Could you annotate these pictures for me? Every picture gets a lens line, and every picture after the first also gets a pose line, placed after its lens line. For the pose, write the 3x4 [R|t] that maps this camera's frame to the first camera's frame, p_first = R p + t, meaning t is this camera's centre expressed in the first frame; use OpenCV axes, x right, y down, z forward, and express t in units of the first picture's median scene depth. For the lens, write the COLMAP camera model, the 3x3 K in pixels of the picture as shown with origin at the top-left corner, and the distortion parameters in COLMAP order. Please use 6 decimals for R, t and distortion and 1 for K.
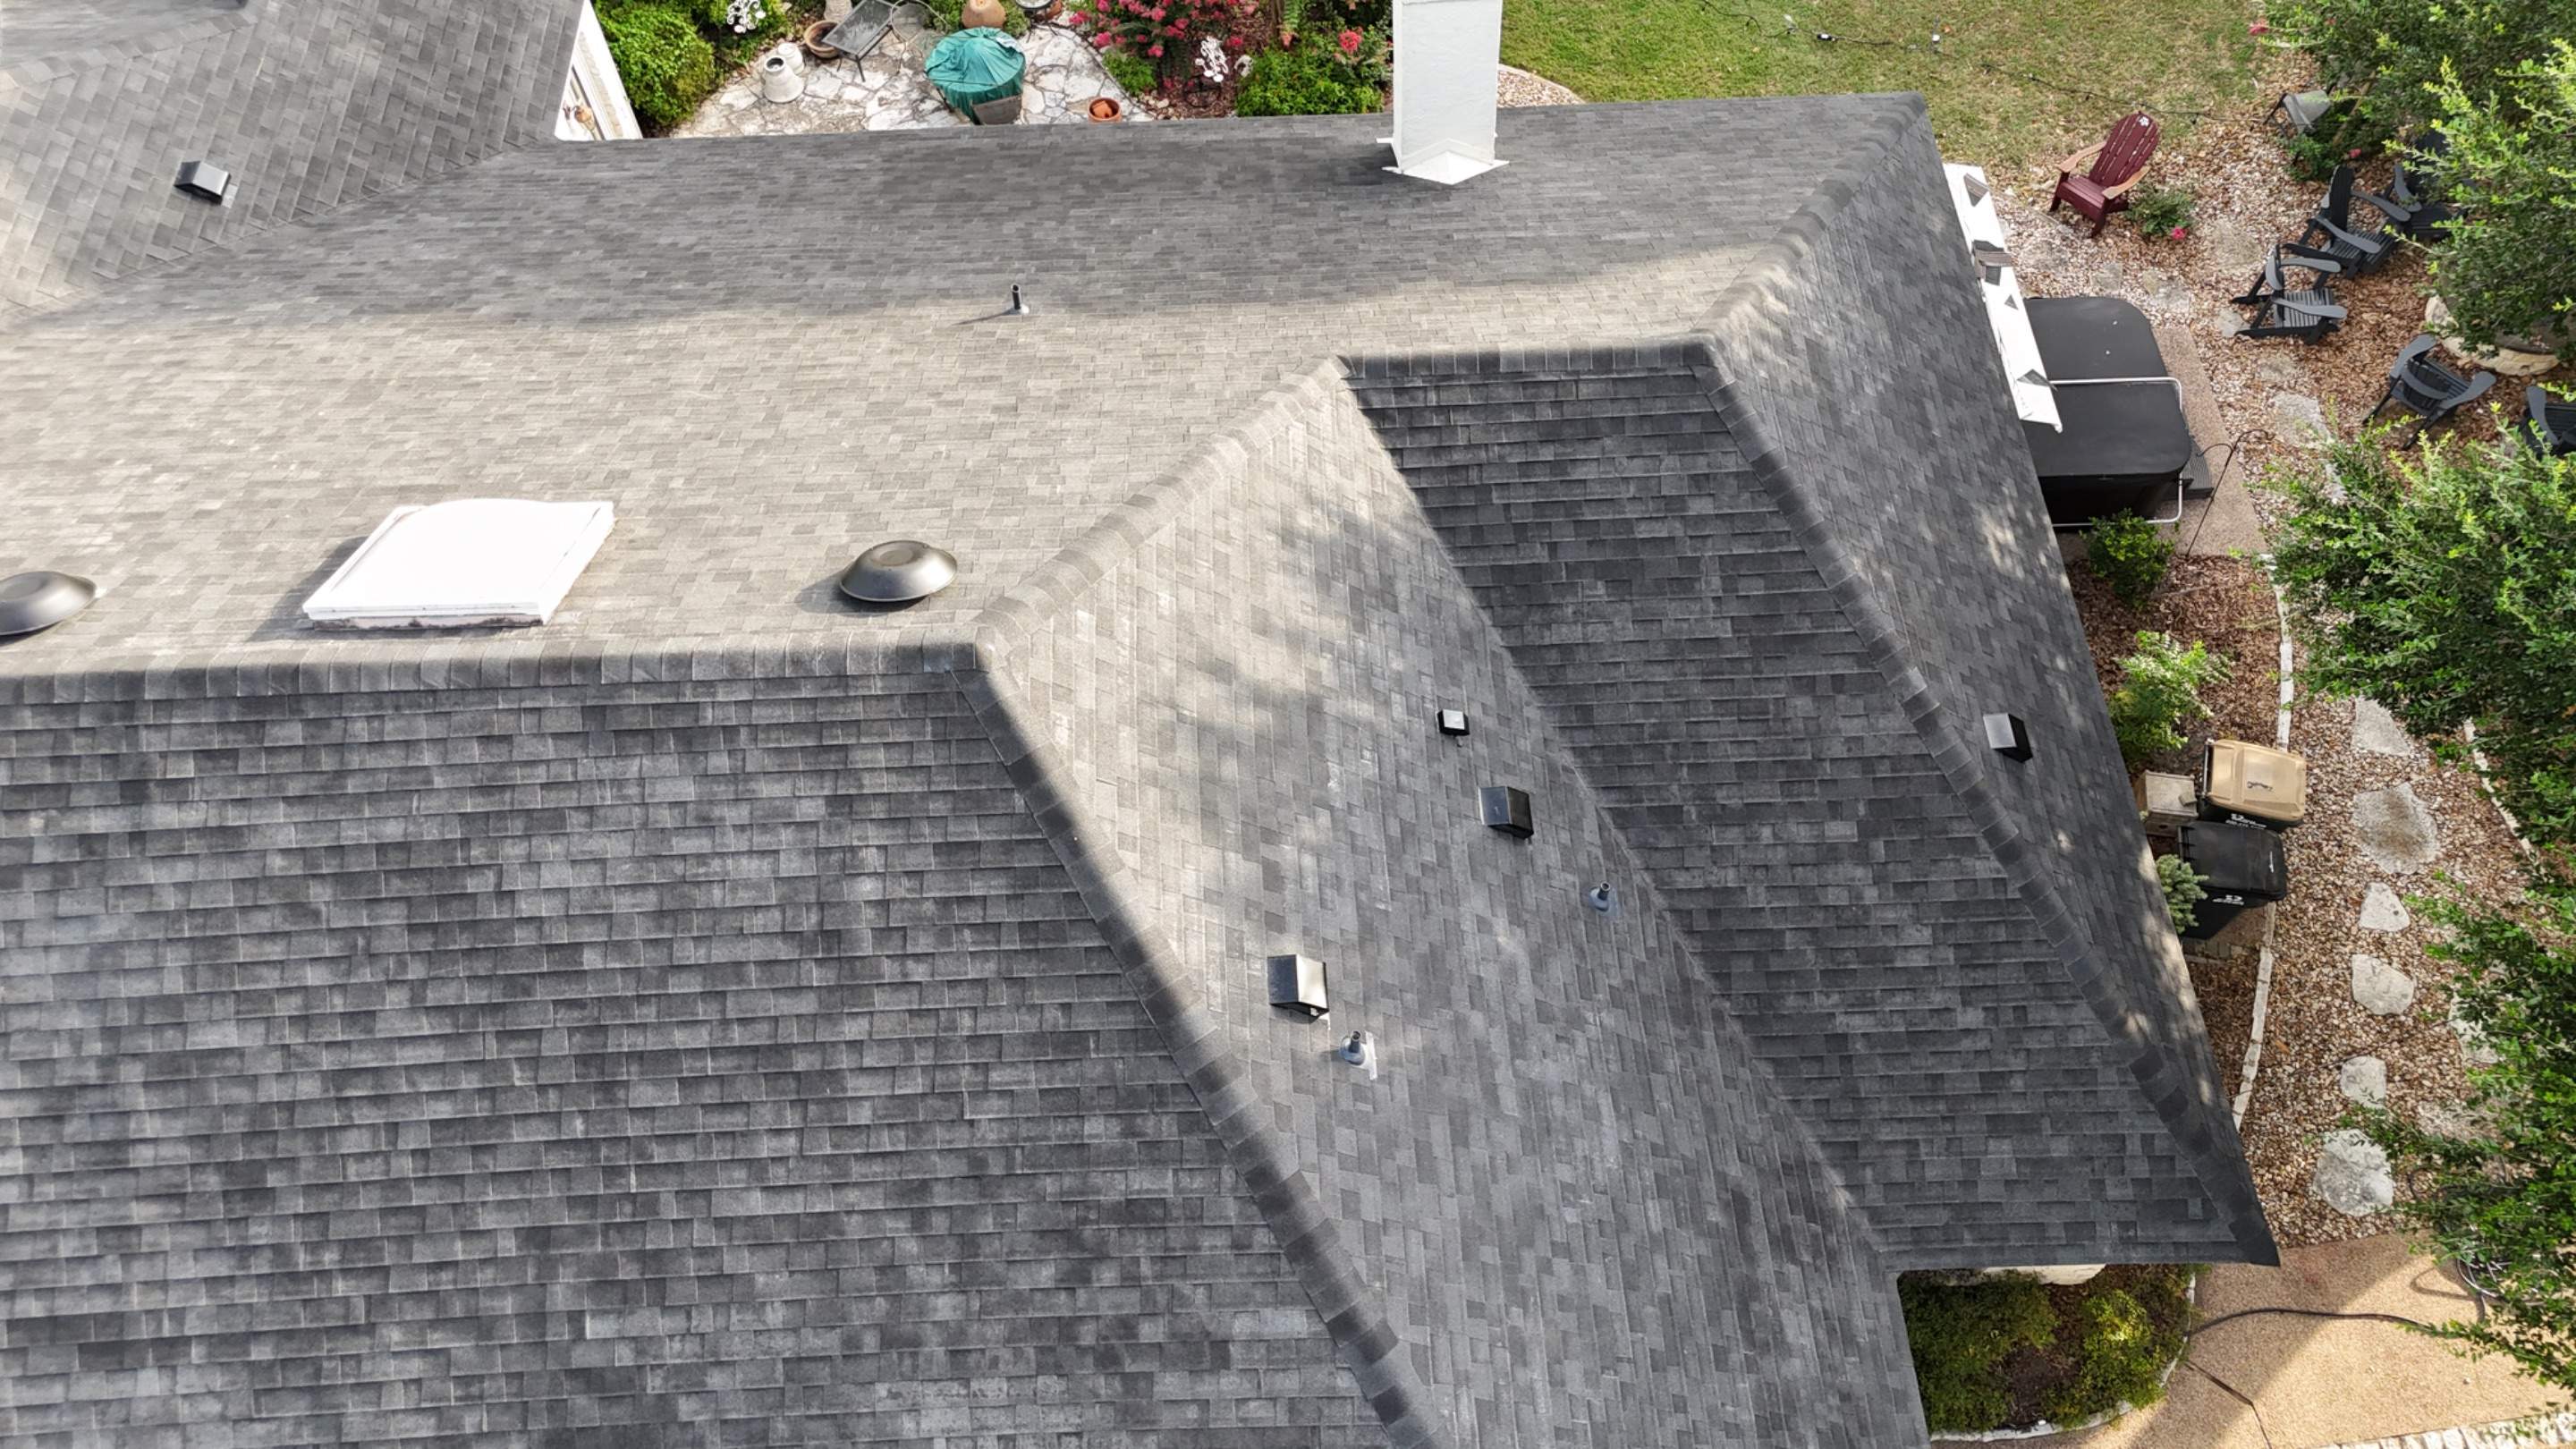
lens RADIAL K [[1896.2, 0, 1291.6], [0, 1896.2, 718.8], [0, 0, 1]] dist [0.074089, -0.068013]
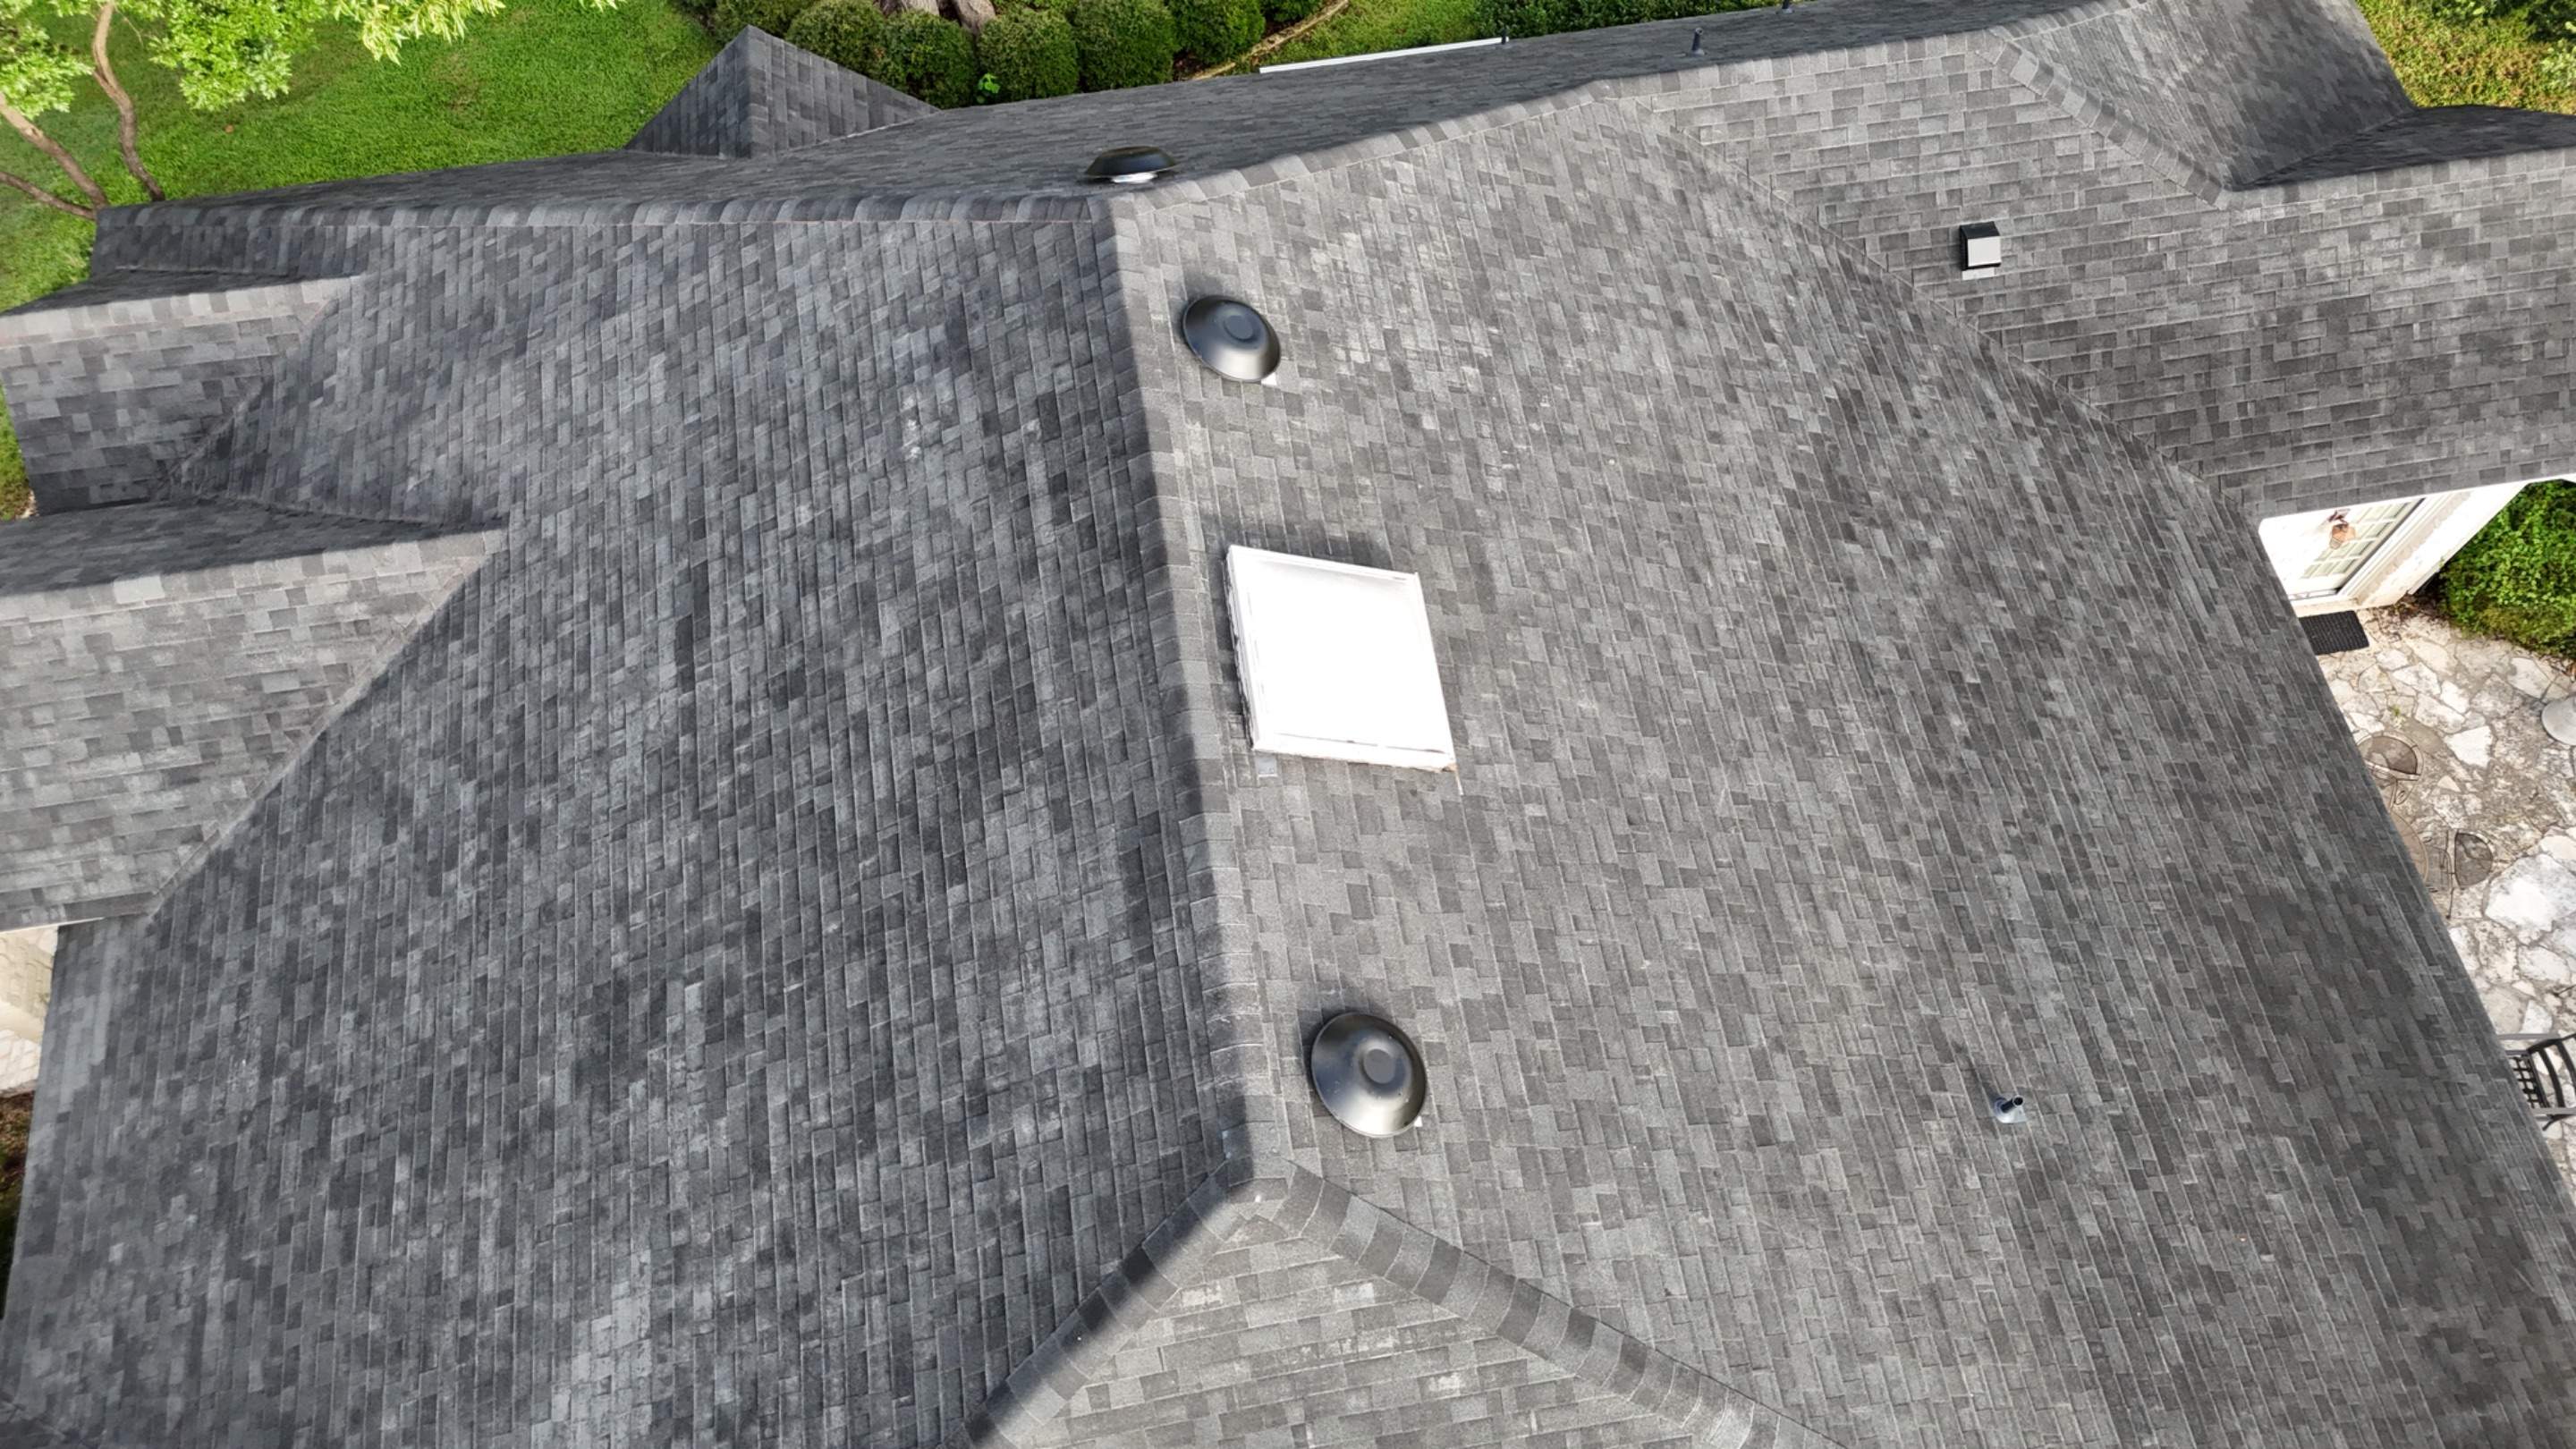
lens RADIAL K [[1896.2, 0, 1291.6], [0, 1896.2, 718.8], [0, 0, 1]] dist [0.074089, -0.068013]
pose [[0.123977, 0.890804, -0.437148, 0.034214], [-0.844428, 0.326079, 0.424988, -0.485464], [0.521125, 0.316451, 0.792646, 0.207703]]
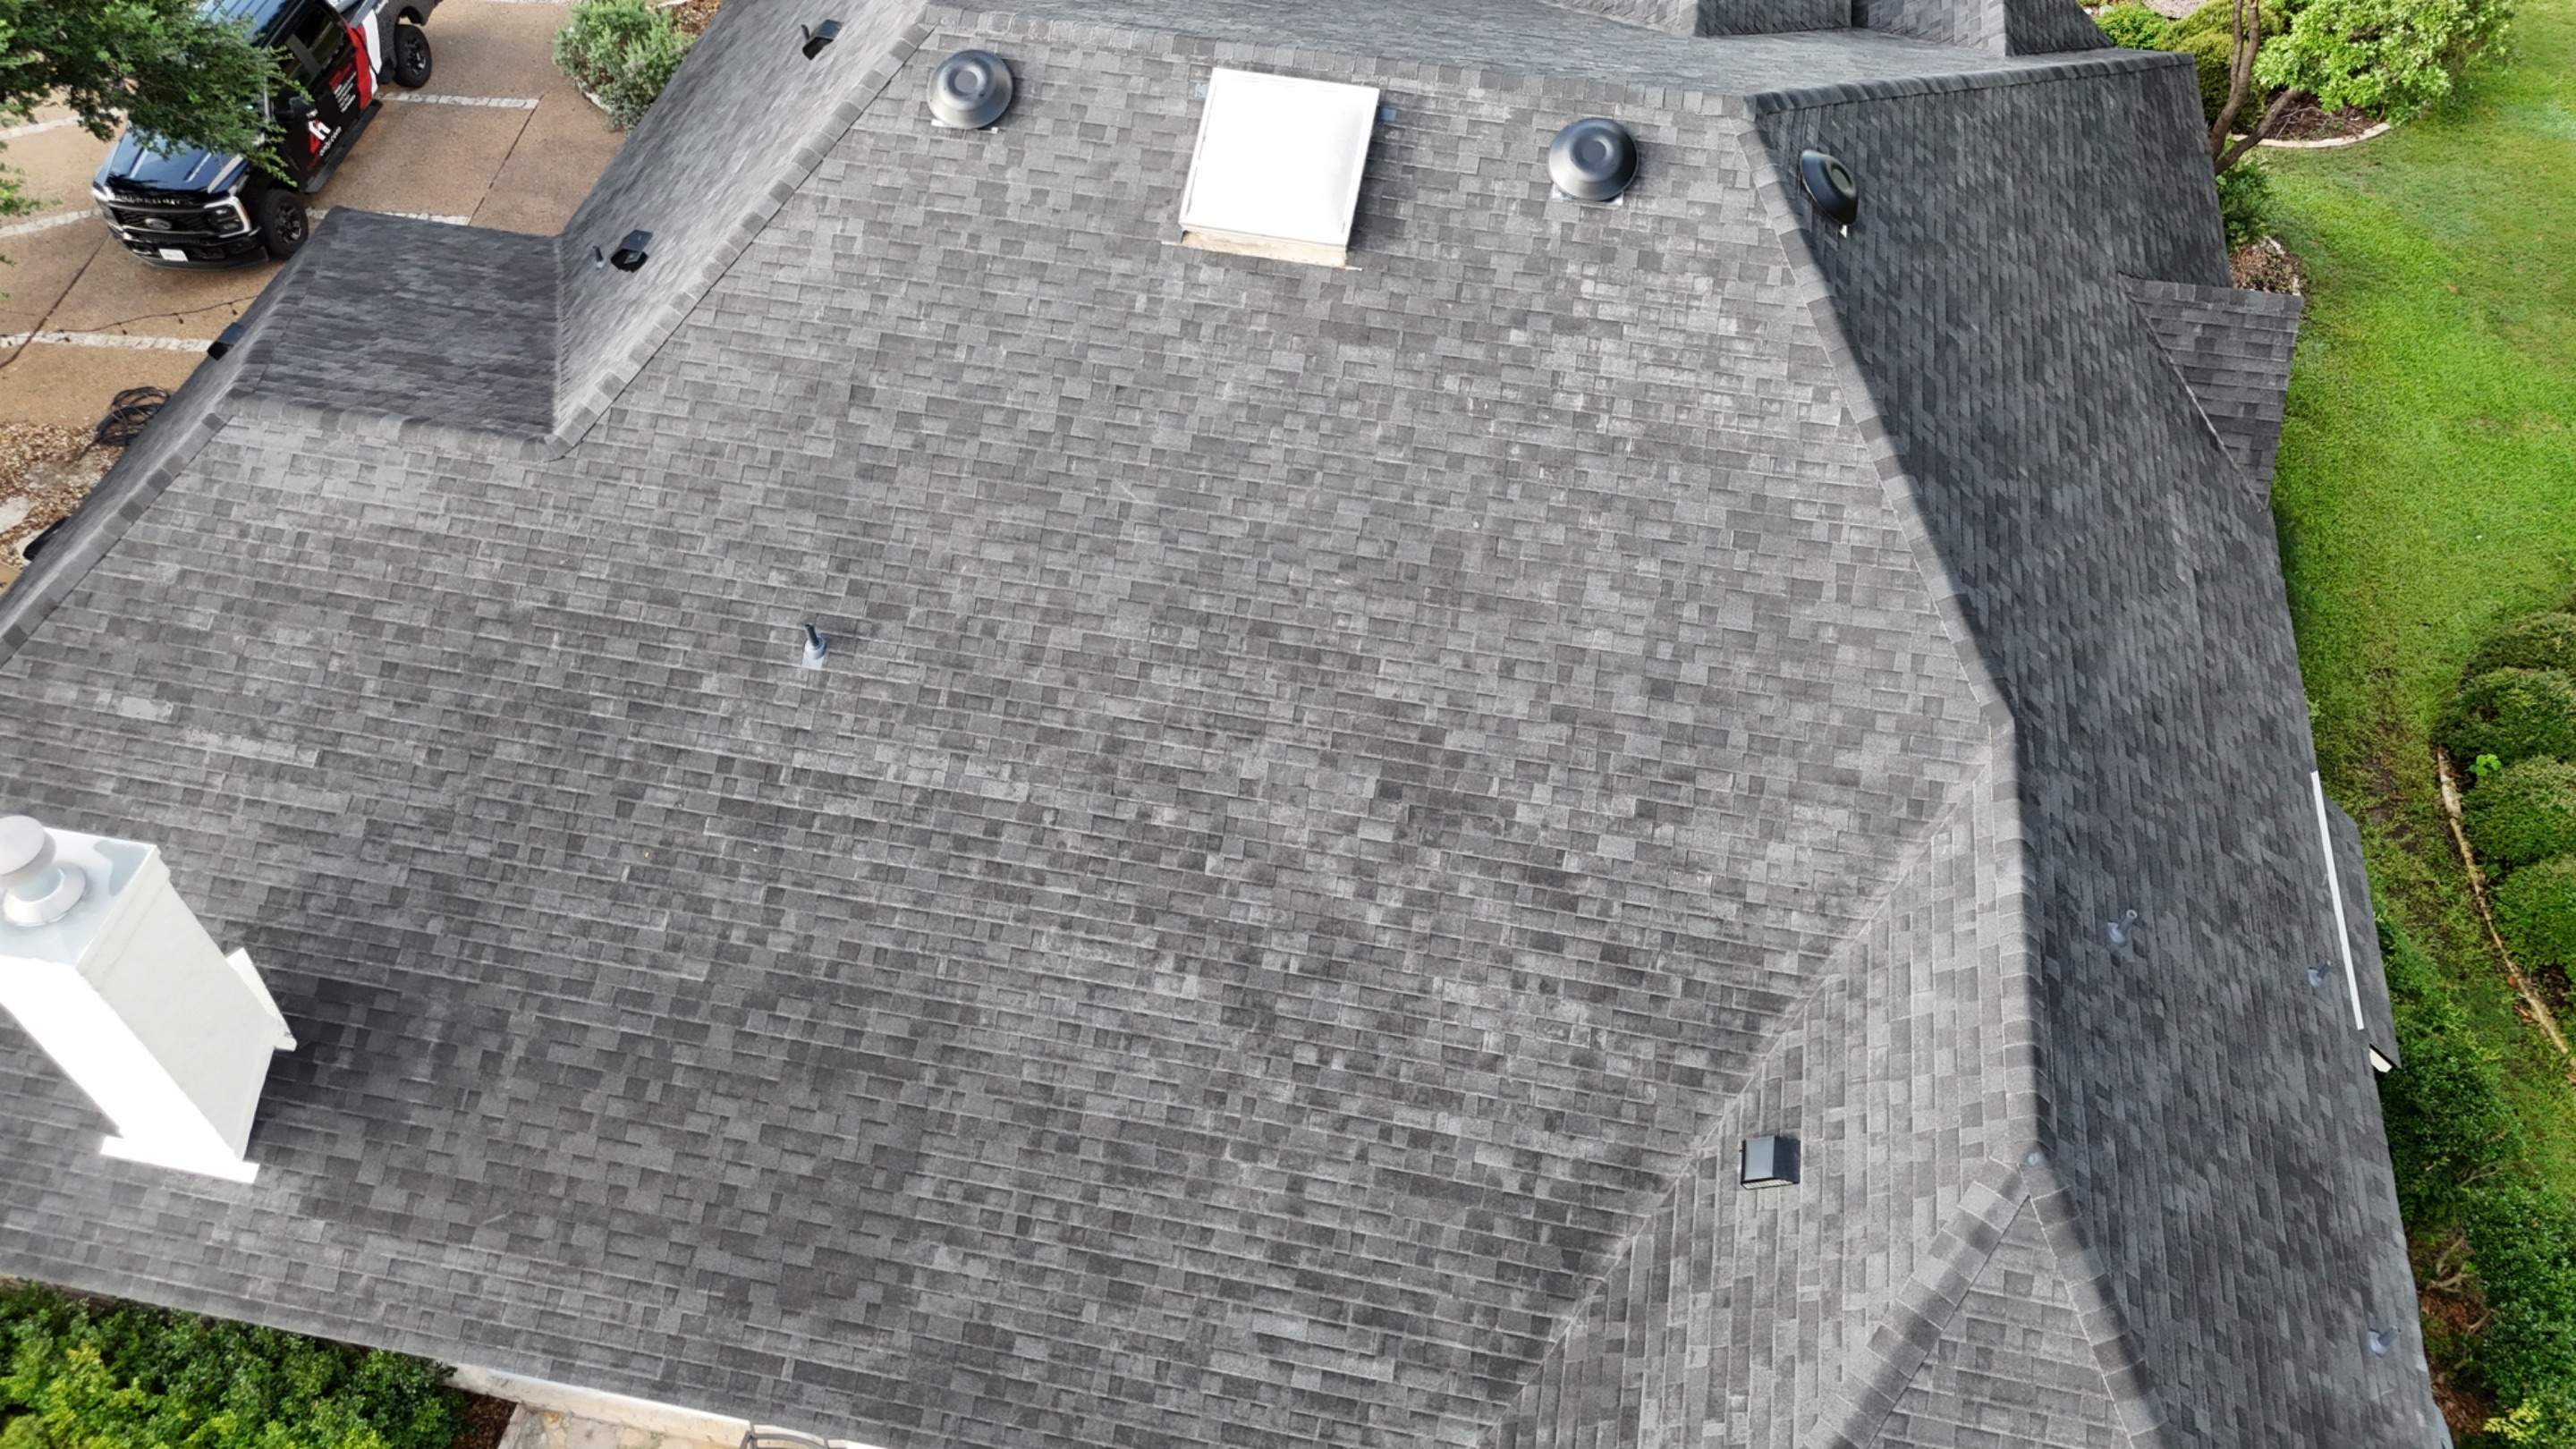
lens RADIAL K [[1882.4, 0, 1290.6], [0, 1882.4, 724.1], [0, 0, 1]] dist [0.098528, -0.102349]
pose [[-0.973354, -0.166864, 0.157286, -0.719162], [0.203865, -0.315678, 0.926707, -1.433577], [-0.104982, 0.934079, 0.341284, 0.934884]]
